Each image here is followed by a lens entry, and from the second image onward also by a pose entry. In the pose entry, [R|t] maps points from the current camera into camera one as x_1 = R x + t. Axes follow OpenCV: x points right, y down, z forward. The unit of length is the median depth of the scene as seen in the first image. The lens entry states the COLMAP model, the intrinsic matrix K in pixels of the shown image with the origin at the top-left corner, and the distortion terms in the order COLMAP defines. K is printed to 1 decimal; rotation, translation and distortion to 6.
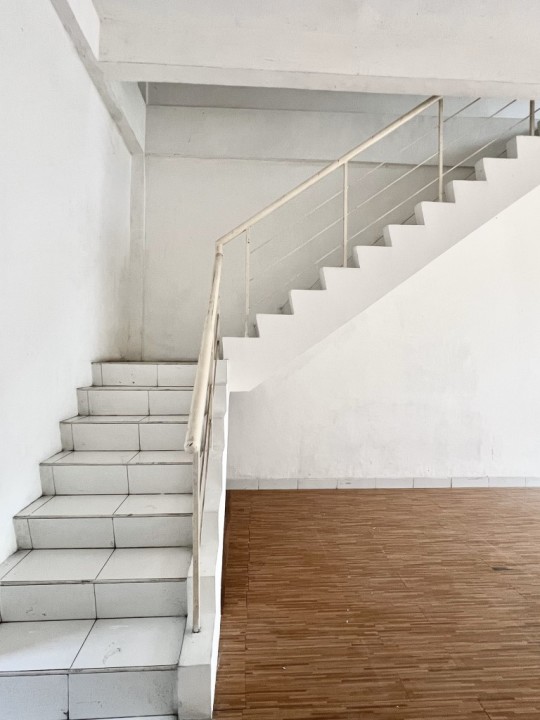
lens RADIAL K [[404.5, 0, 268.5], [0, 404.5, 356.4], [0, 0, 1]] dist [-0.002406, 0.003435]
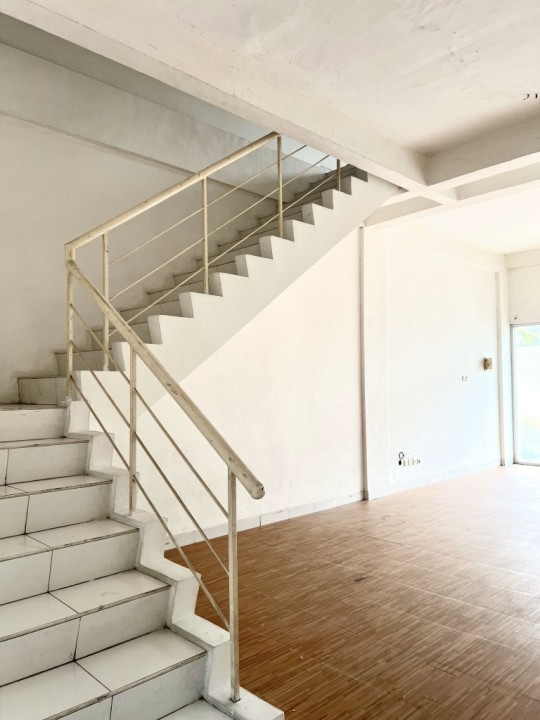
lens RADIAL K [[547.3, 0, 270.0], [0, 547.3, 360.0], [0, 0, 1]] dist [0.042222, -0.004565]
pose [[0.764398, 0.011079, 0.644649, -0.513534], [0.018468, 0.999066, -0.039068, -0.021371], [-0.644480, 0.041769, 0.763480, -0.023810]]
